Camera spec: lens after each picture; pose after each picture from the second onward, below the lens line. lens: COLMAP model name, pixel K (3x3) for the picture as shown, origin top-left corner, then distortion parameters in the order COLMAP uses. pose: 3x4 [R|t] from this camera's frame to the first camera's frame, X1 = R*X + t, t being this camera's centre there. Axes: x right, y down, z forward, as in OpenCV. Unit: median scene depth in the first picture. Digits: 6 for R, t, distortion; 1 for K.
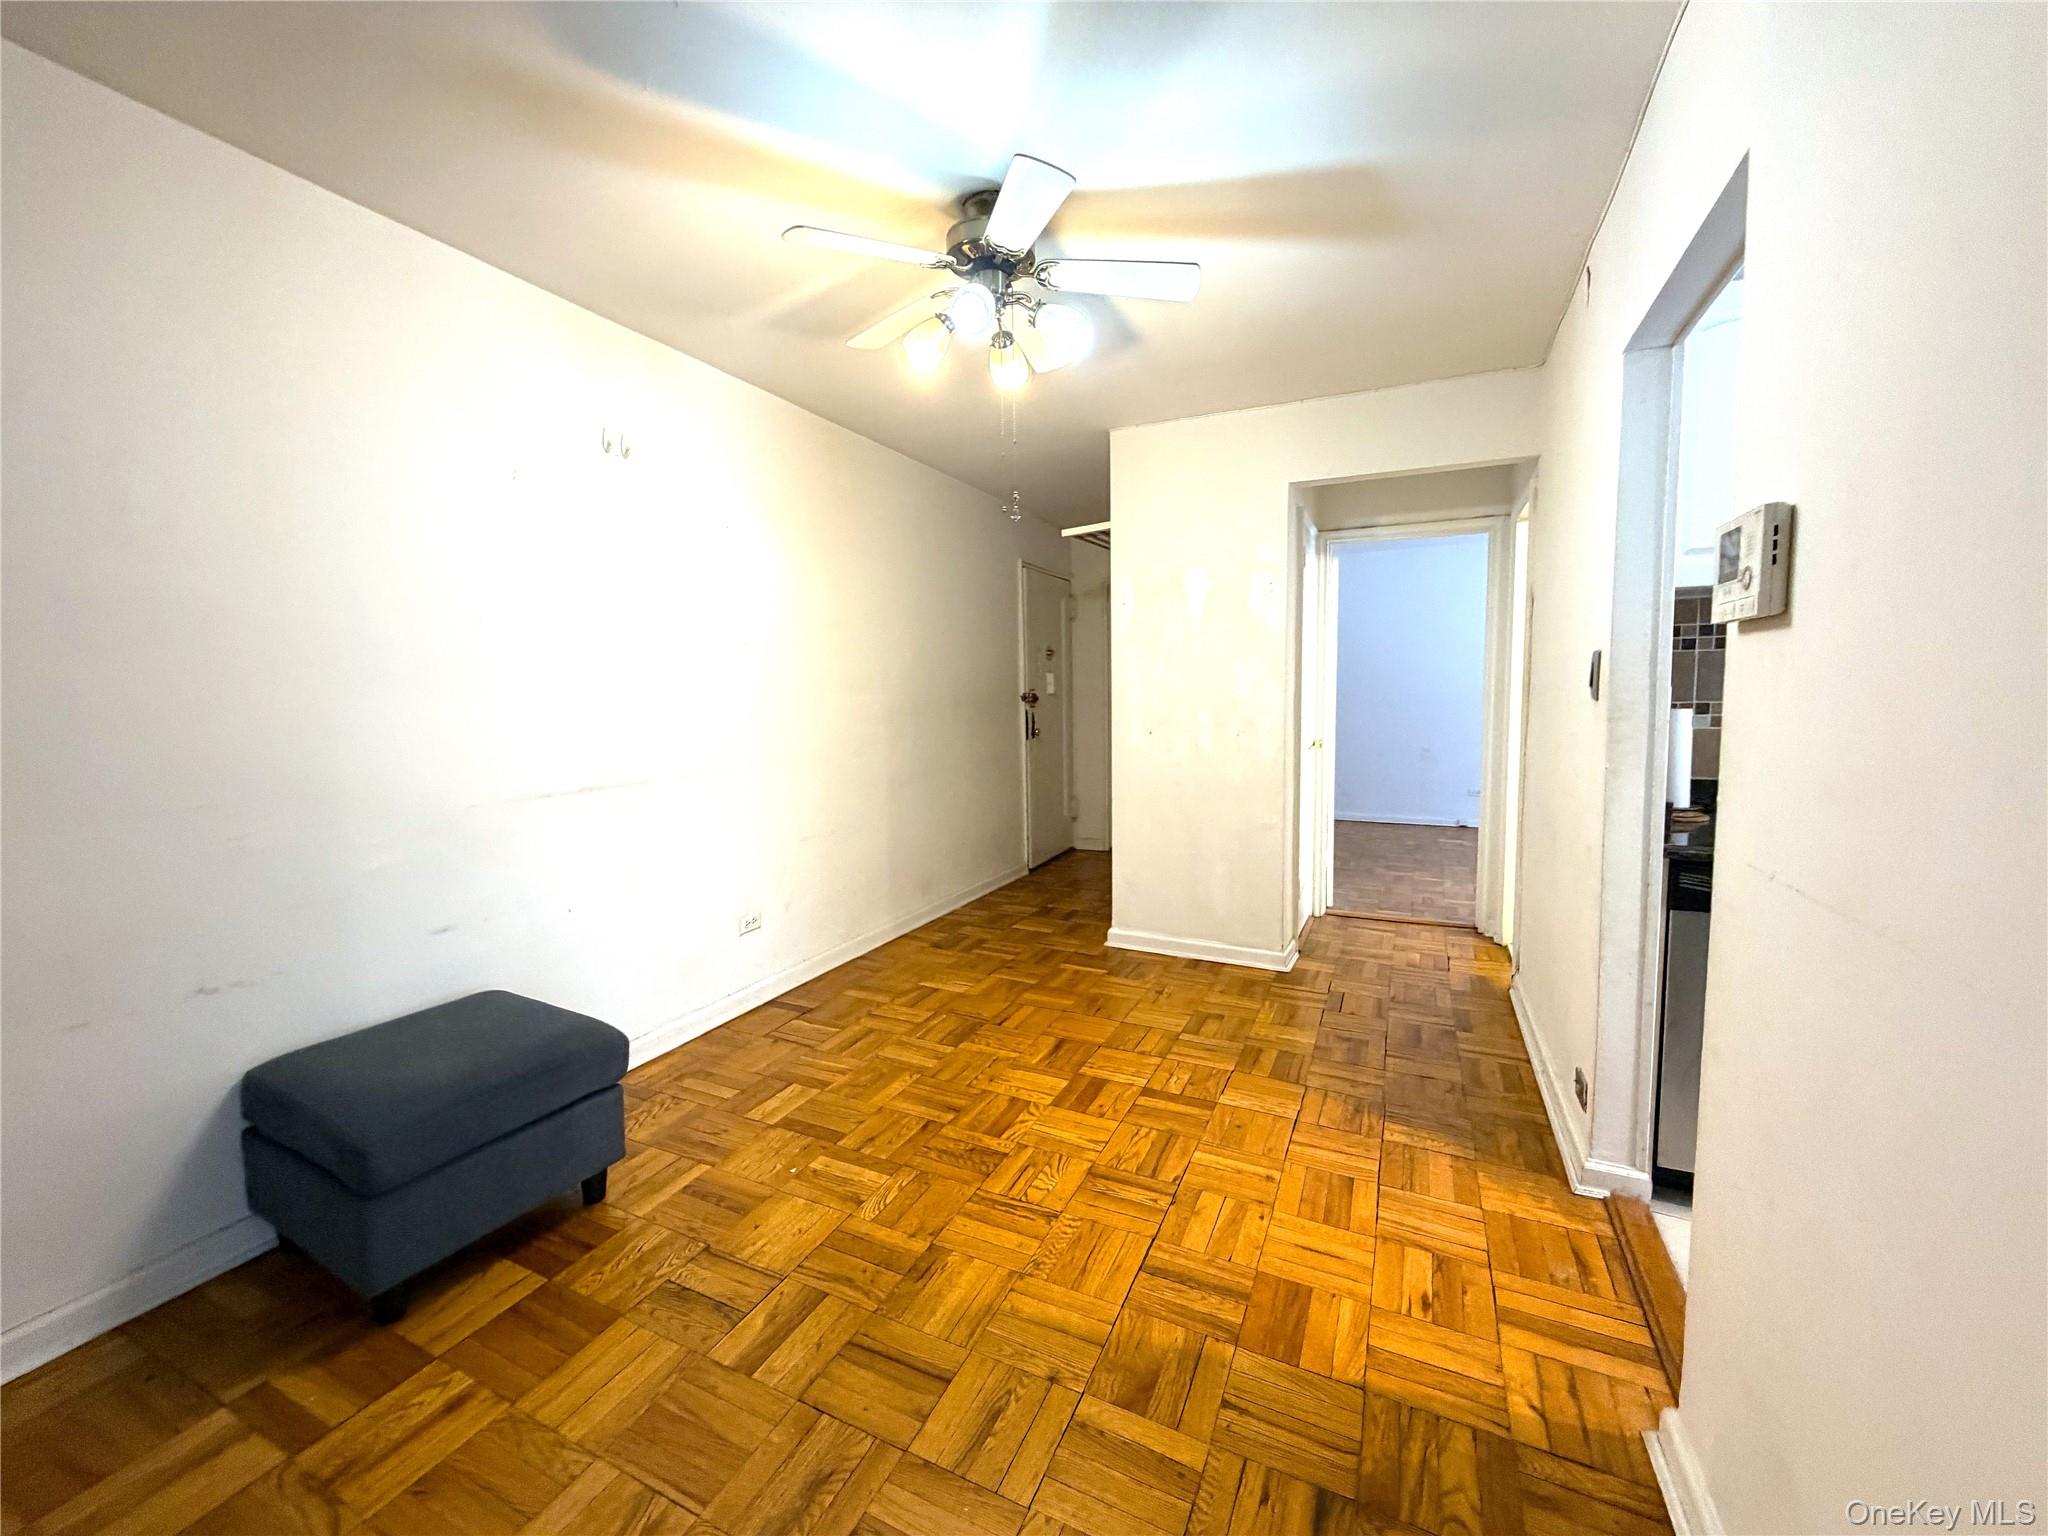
lens RADIAL K [[813.1, 0, 1024.8], [0, 813.1, 759.9], [0, 0, 1]] dist [0.000960, 0.000018]
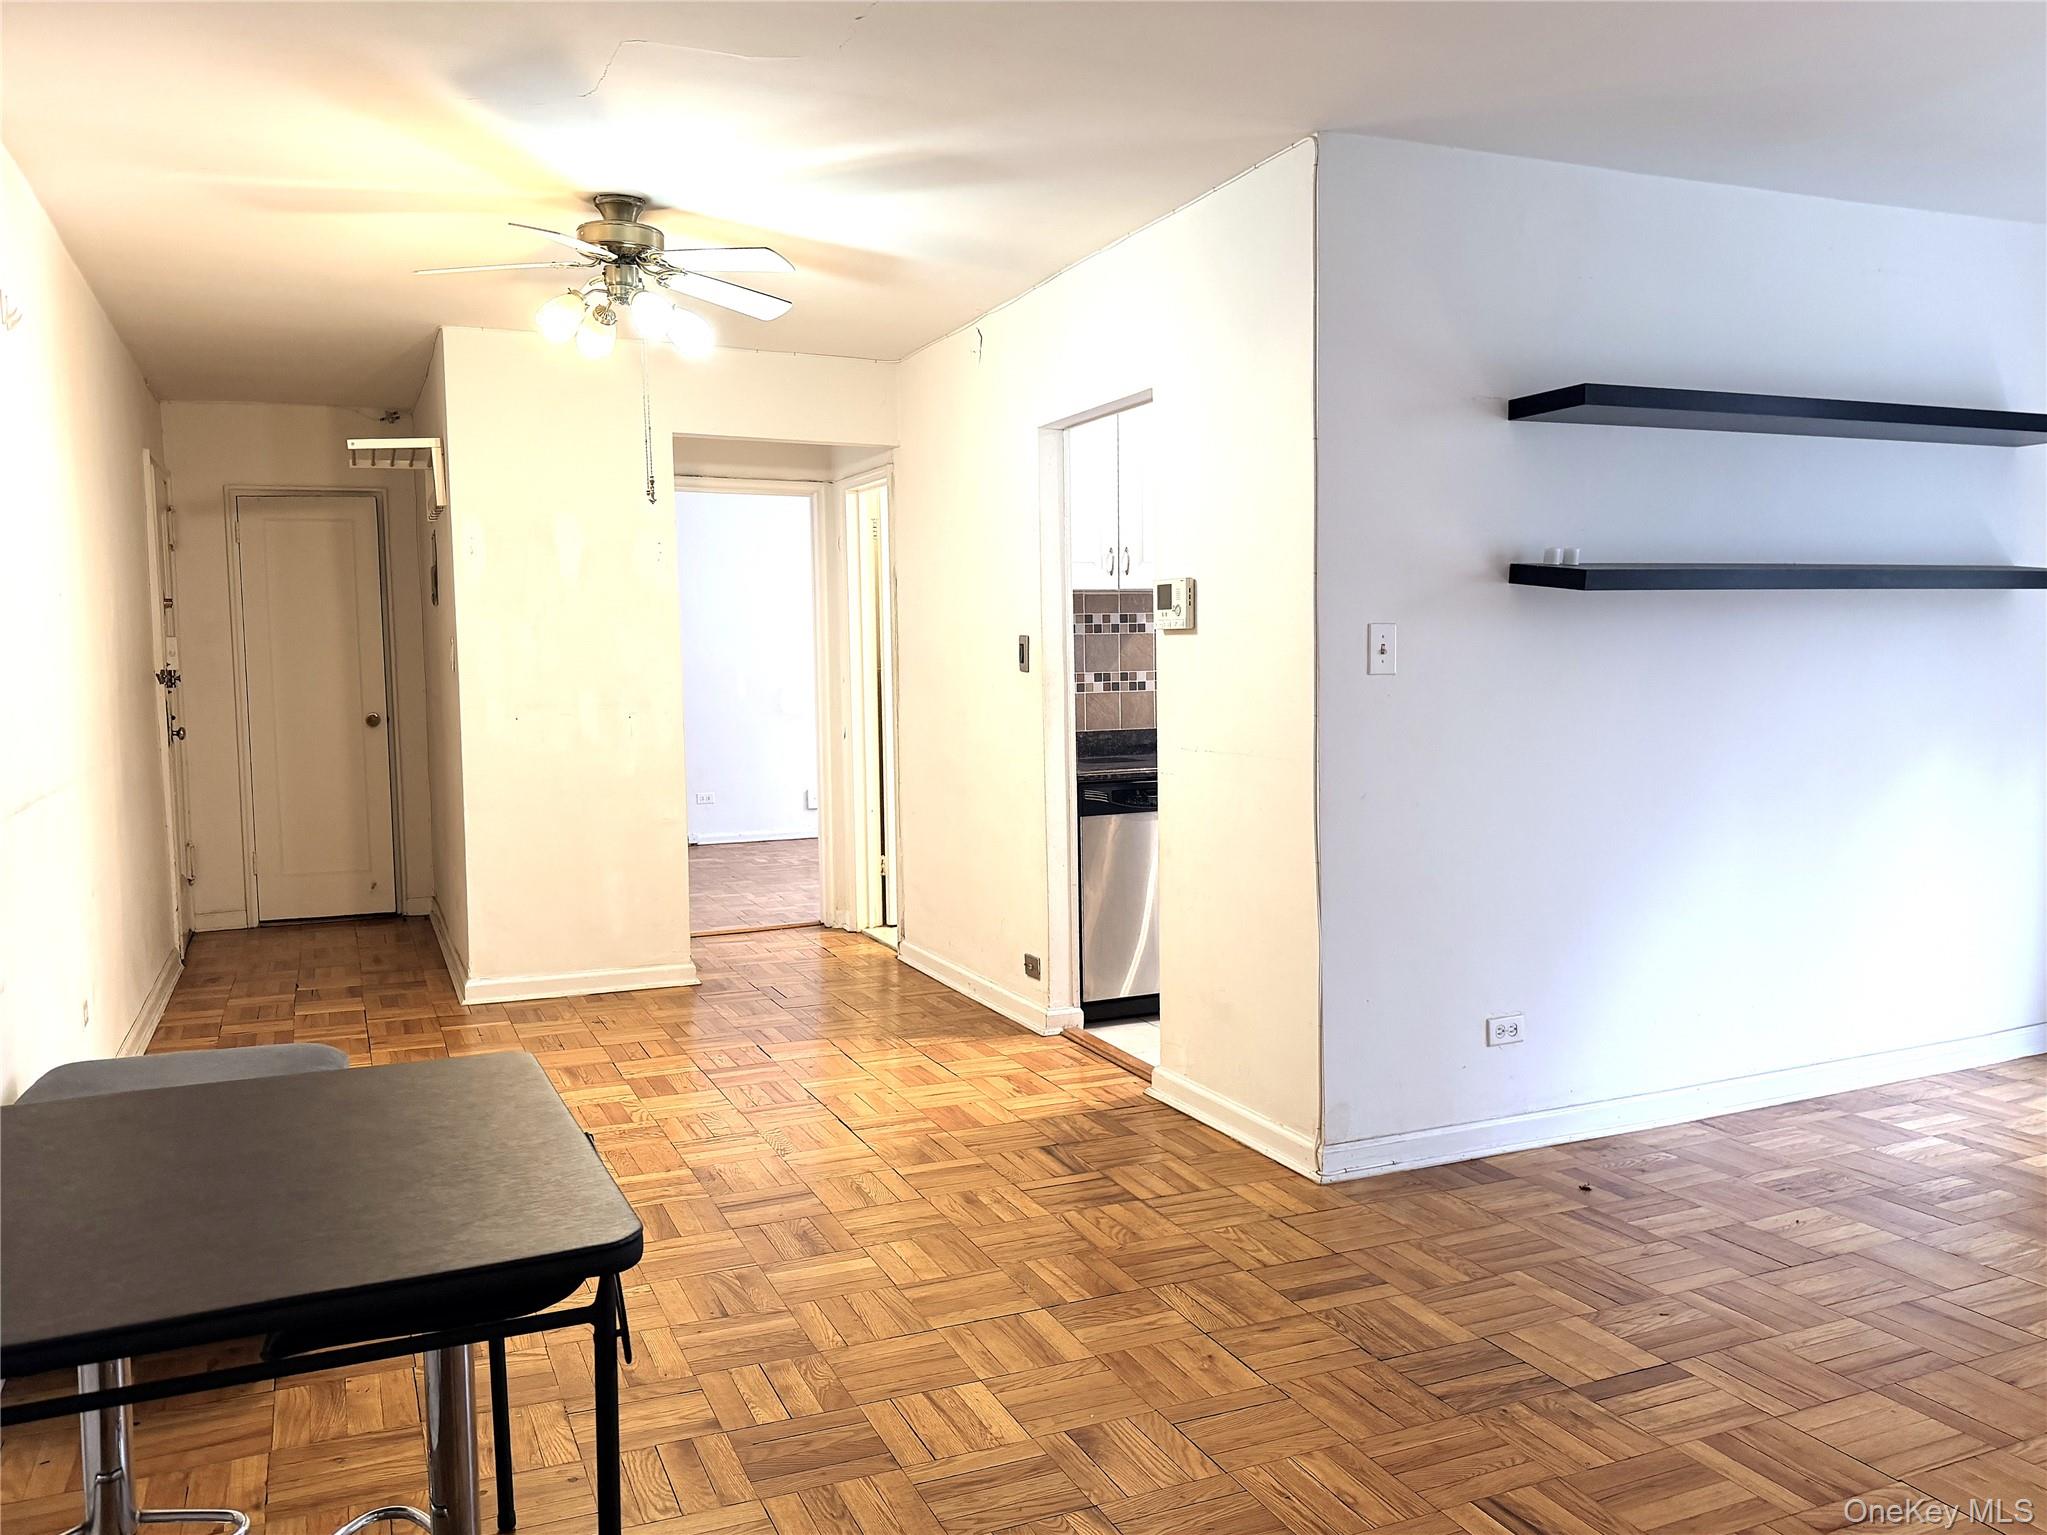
lens RADIAL K [[1544.1, 0, 1023.5], [0, 1544.1, 767.5], [0, 0, 1]] dist [0.150790, -0.258751]
pose [[0.651570, -0.050342, 0.756916, -1.332914], [0.066671, 0.997735, 0.008966, 0.064961], [-0.755653, 0.044622, 0.653451, -0.709347]]
